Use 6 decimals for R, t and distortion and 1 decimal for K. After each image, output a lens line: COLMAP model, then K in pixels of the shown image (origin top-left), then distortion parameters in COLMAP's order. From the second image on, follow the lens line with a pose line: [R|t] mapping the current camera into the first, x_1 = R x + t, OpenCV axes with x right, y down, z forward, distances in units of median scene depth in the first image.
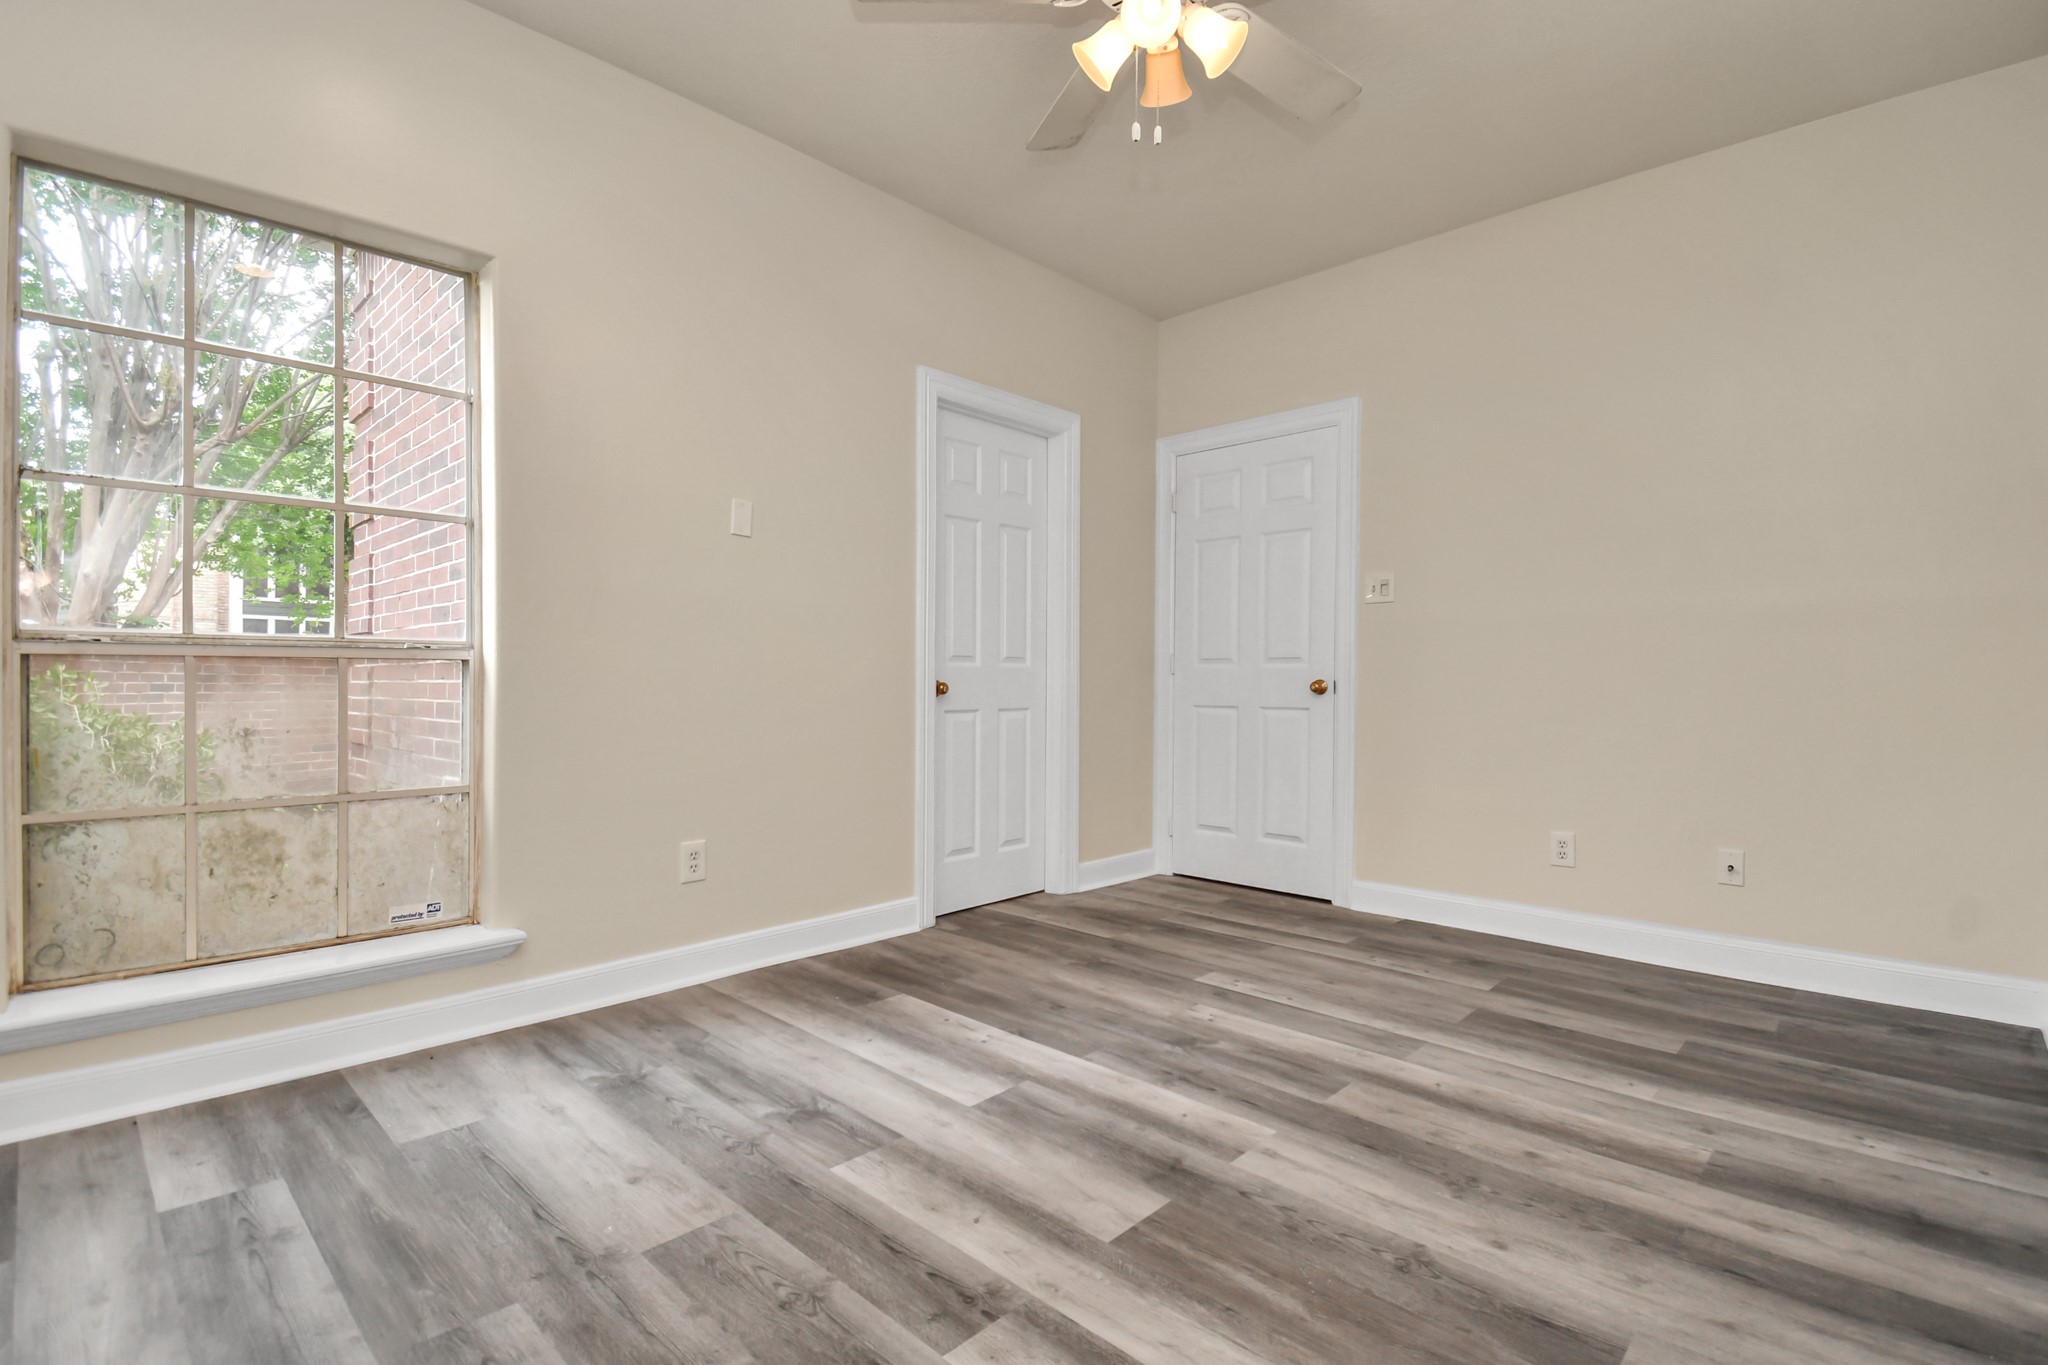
lens RADIAL K [[959.4, 0, 1031.6], [0, 959.4, 677.5], [0, 0, 1]] dist [0.016737, -0.018917]
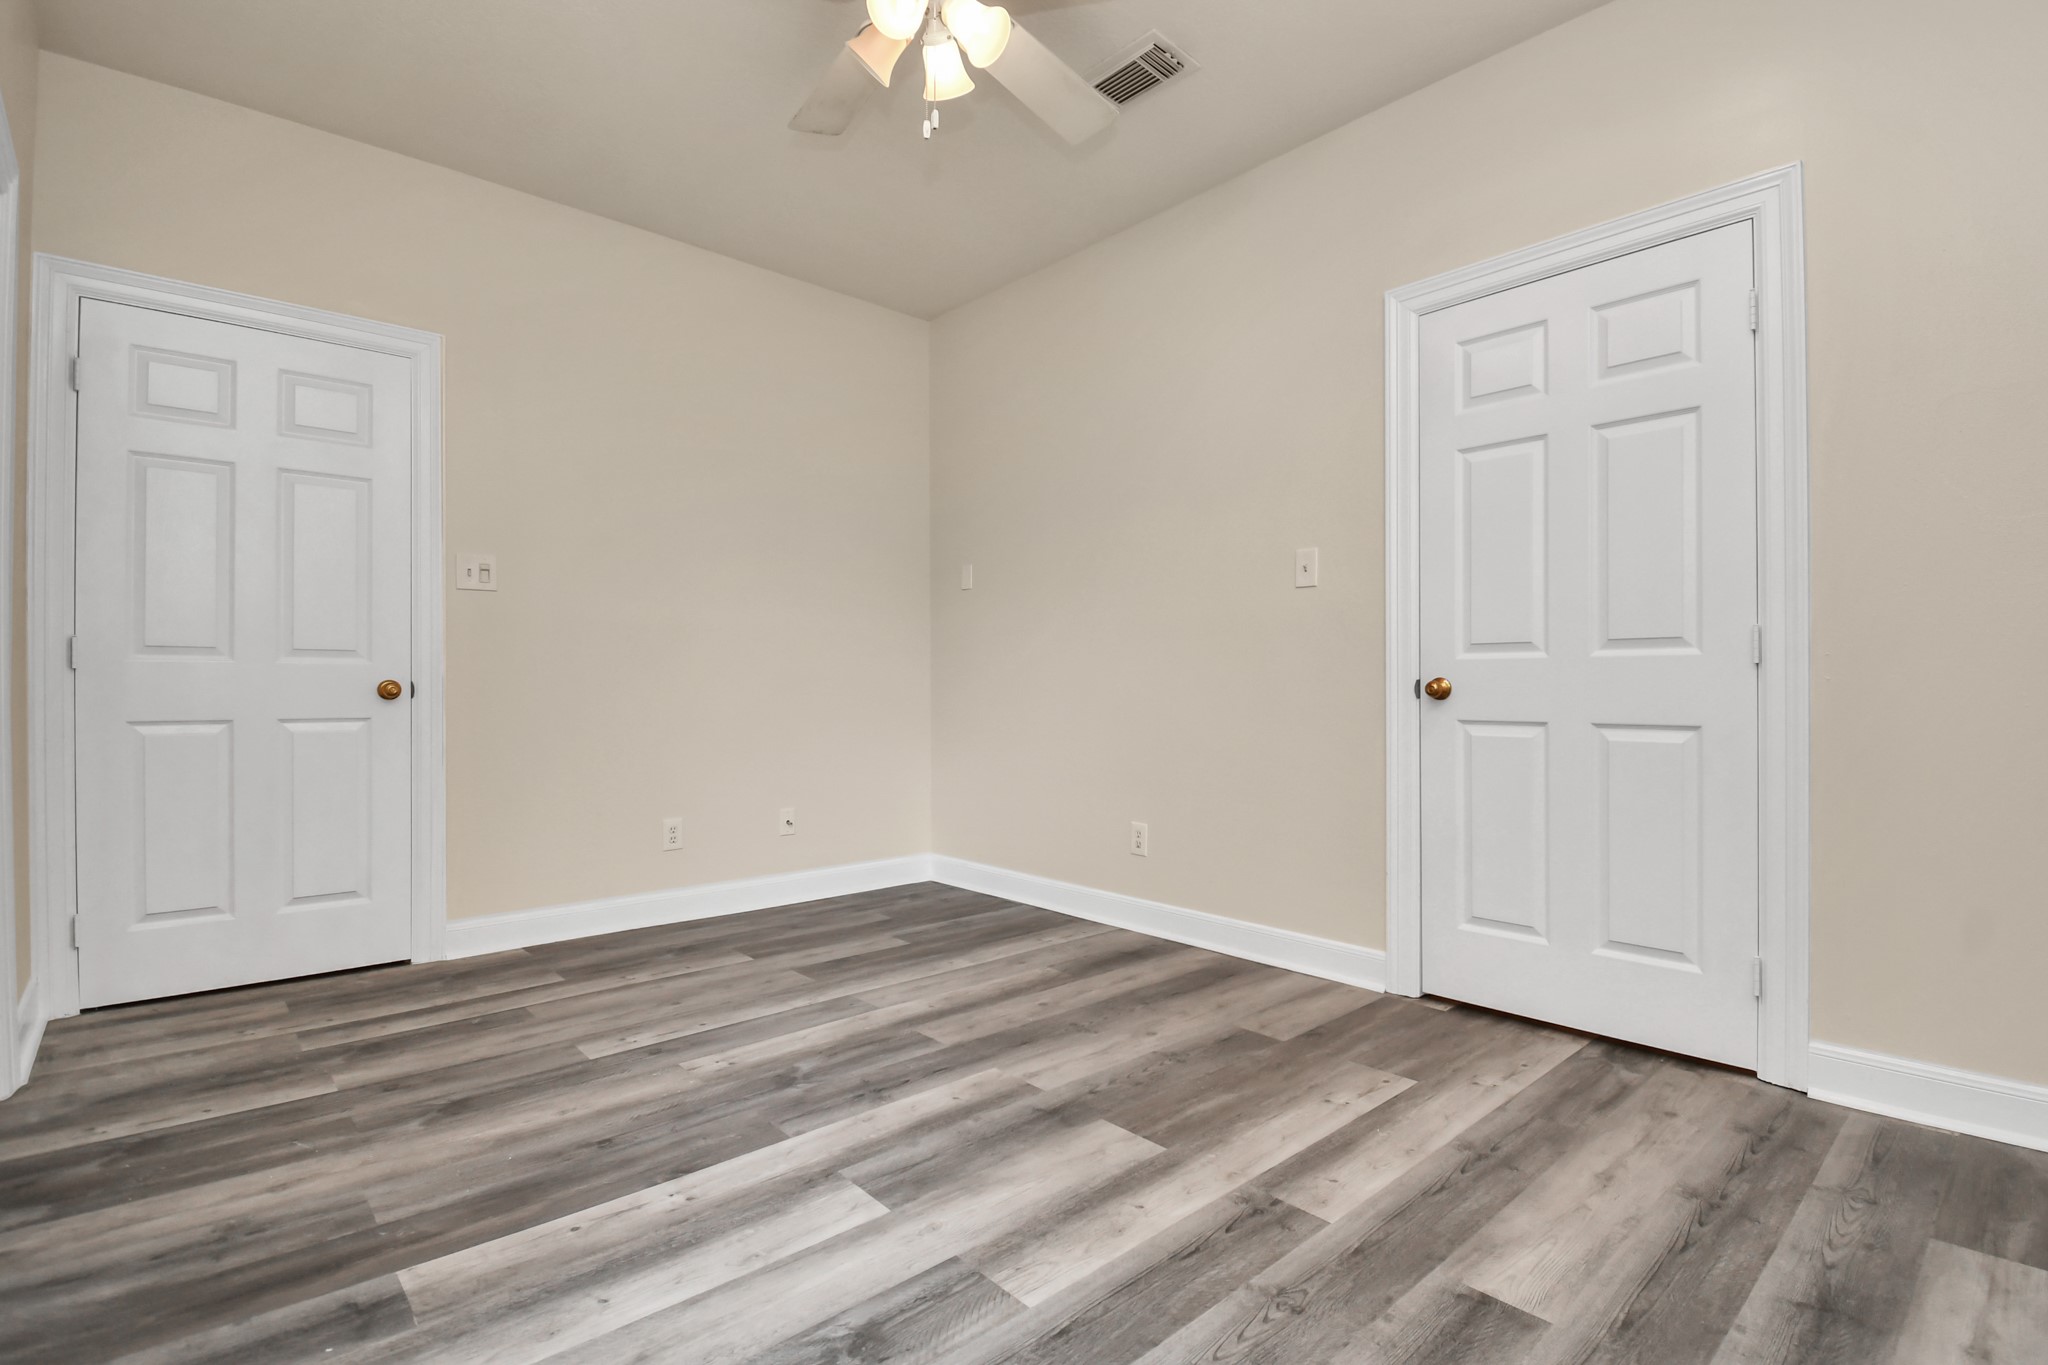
lens RADIAL K [[977.3, 0, 1045.8], [0, 977.3, 683.9], [0, 0, 1]] dist [0.013174, -0.021480]
pose [[0.052240, -0.002138, 0.998632, -0.770905], [-0.004684, 0.999986, 0.002386, 0.002021], [-0.998624, -0.004802, 0.052230, 0.729994]]
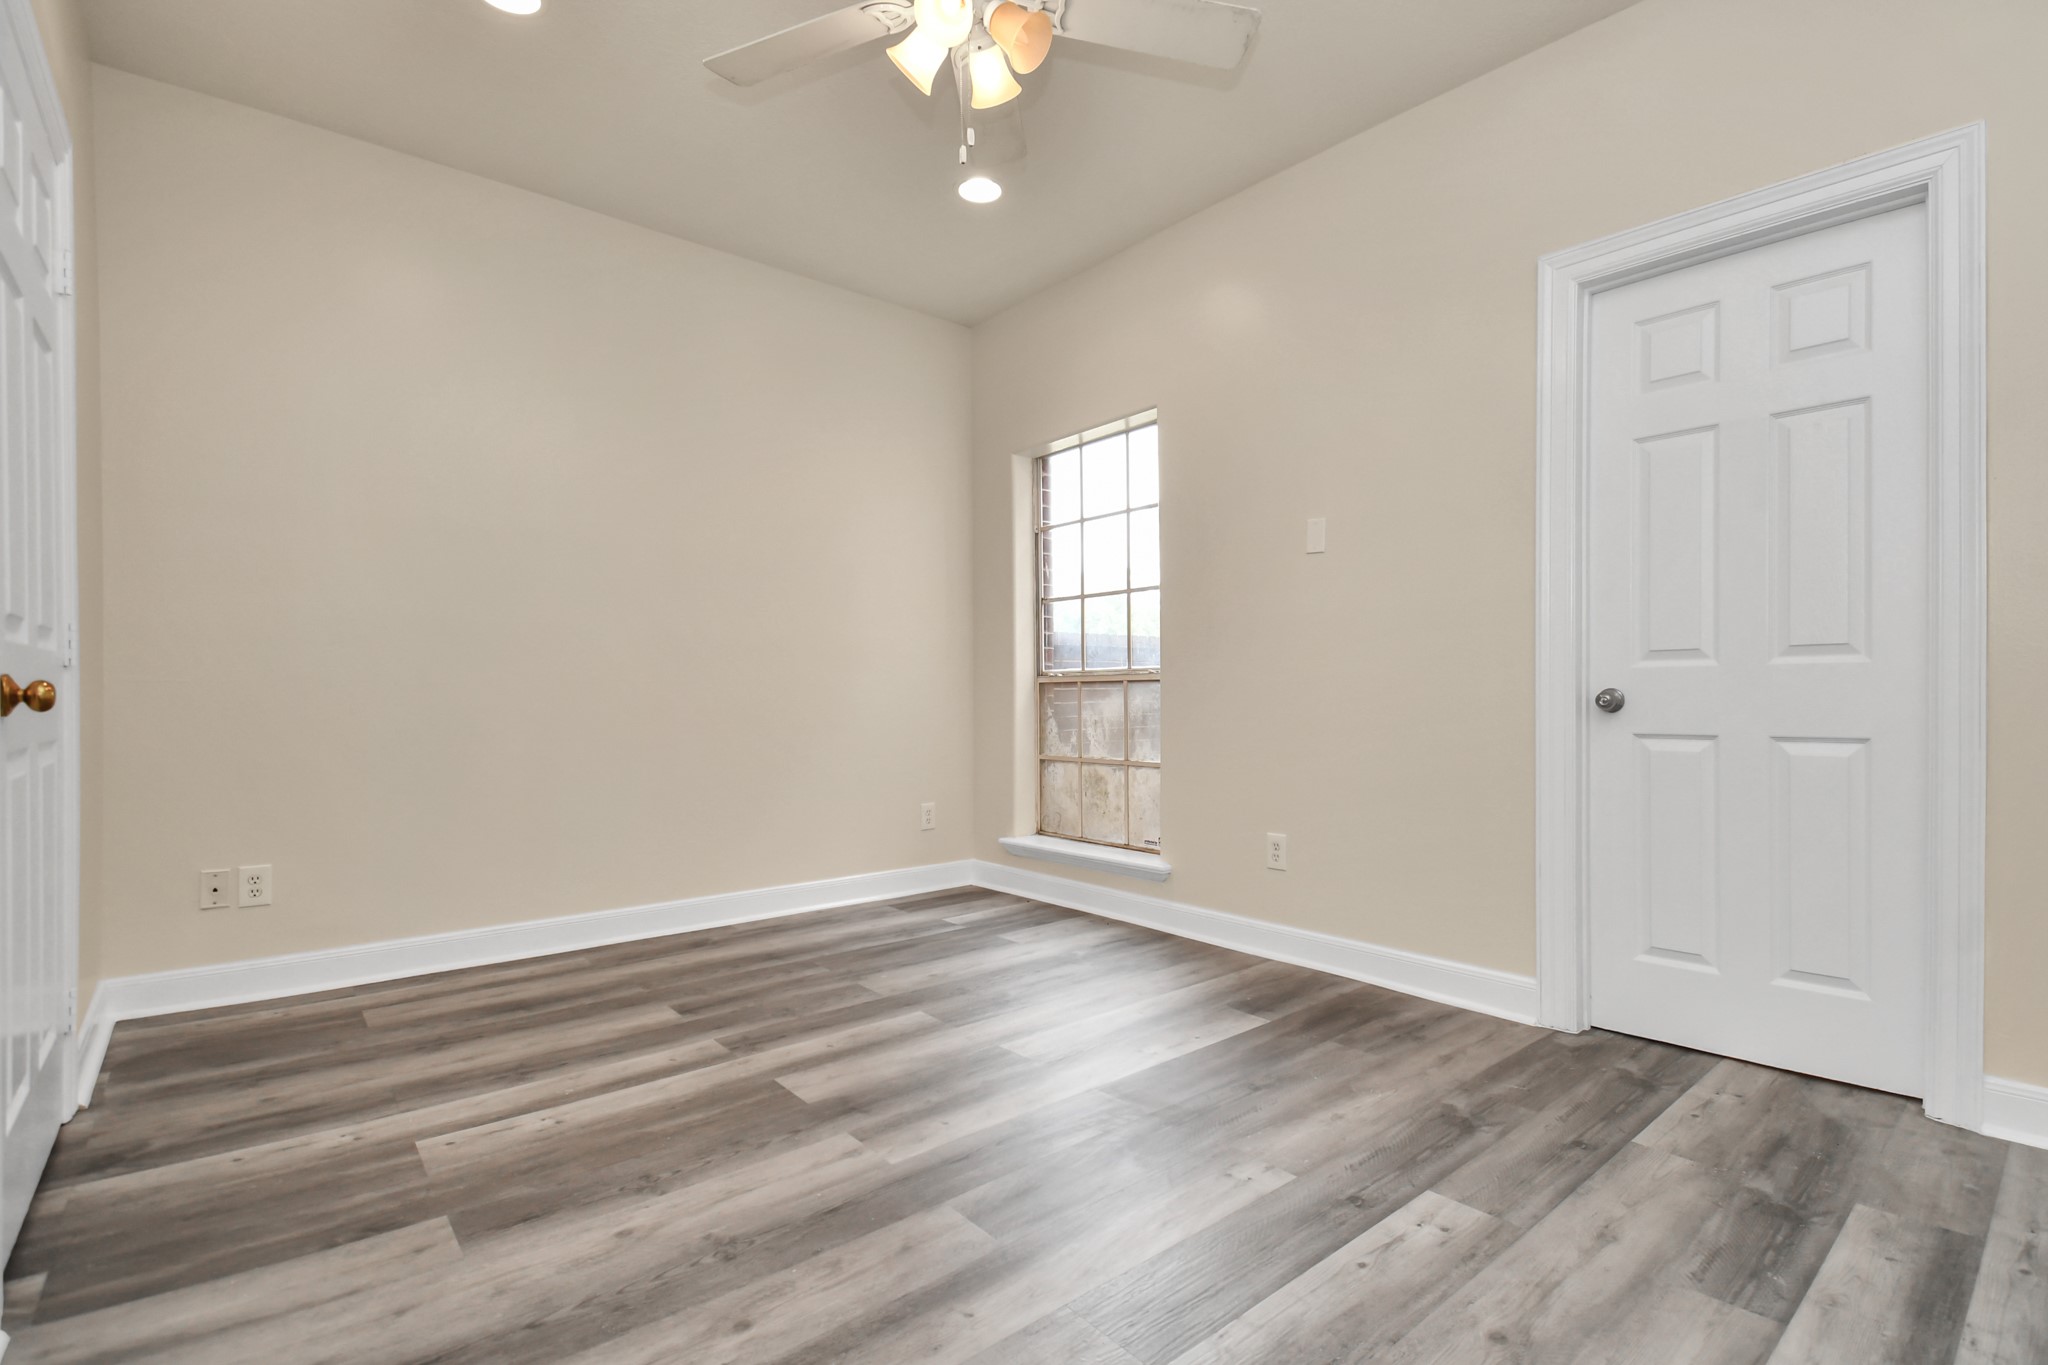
lens RADIAL K [[933.0, 0, 1032.5], [0, 933.0, 706.4], [0, 0, 1]] dist [0.002870, -0.000173]
pose [[-0.102720, 0.003575, -0.994704, 0.948924], [0.003869, 0.999987, 0.003195, 0.020017], [0.994703, -0.003520, -0.102732, 1.022580]]
